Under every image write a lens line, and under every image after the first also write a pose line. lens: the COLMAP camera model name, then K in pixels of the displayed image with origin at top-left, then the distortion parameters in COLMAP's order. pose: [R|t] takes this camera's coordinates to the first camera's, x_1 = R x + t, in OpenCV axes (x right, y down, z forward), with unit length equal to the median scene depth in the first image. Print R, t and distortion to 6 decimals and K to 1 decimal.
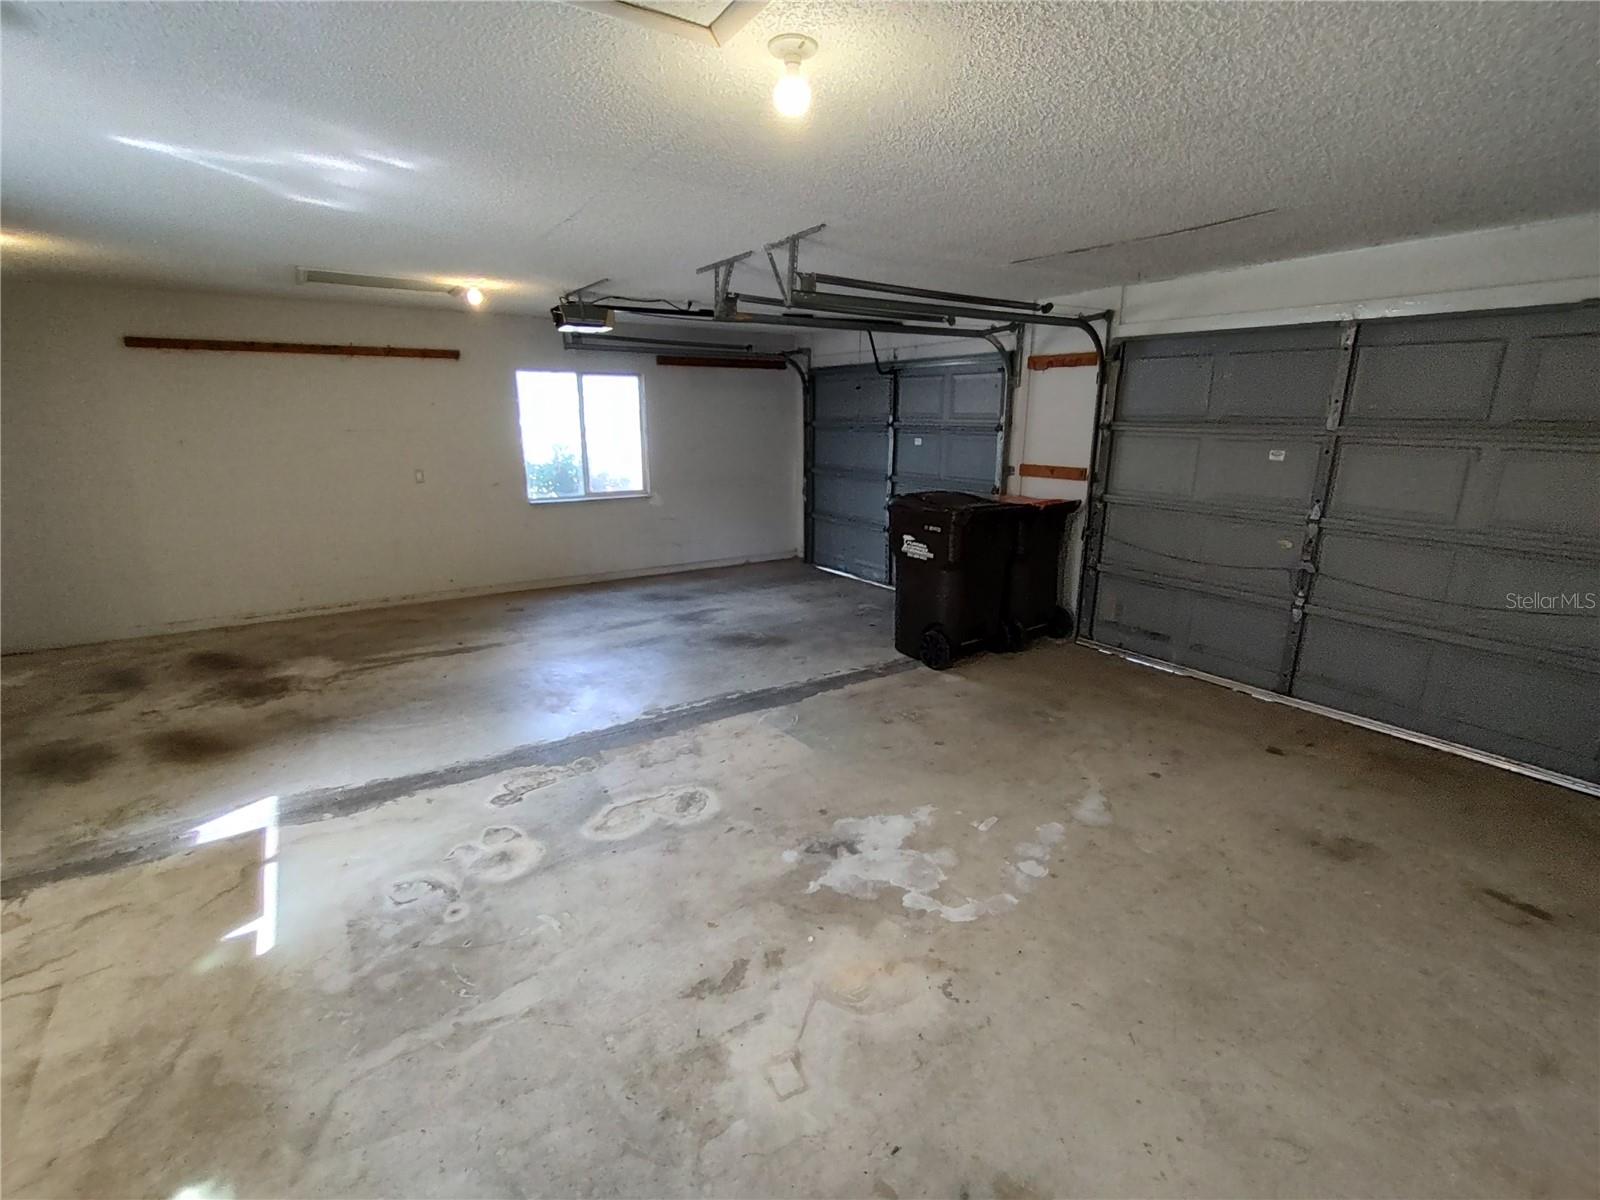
lens RADIAL K [[726.5, 0, 803.6], [0, 726.5, 598.7], [0, 0, 1]] dist [-0.010460, 0.001276]
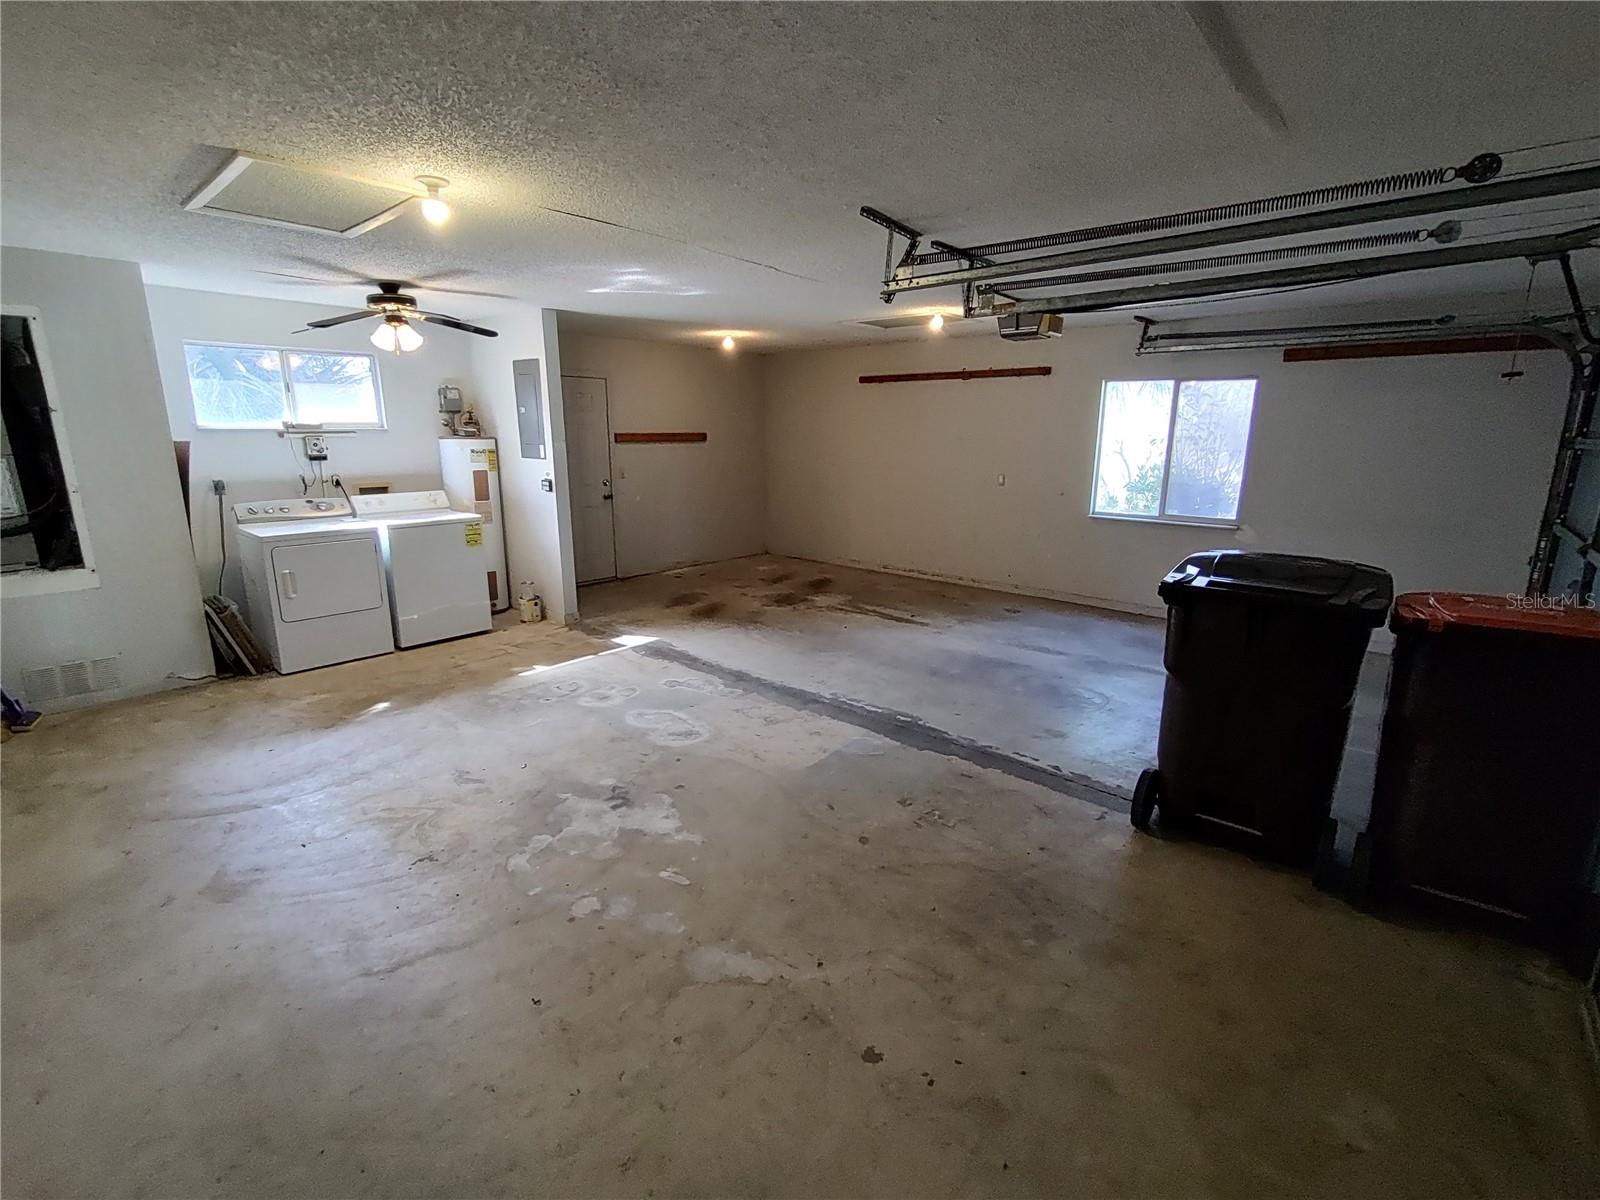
lens RADIAL K [[726.5, 0, 803.6], [0, 726.5, 598.7], [0, 0, 1]] dist [-0.010460, 0.001276]
pose [[0.252081, 0.218097, -0.942809, 0.934521], [-0.243603, 0.957199, 0.156293, -0.167879], [0.936543, 0.190272, 0.294421, 0.736131]]
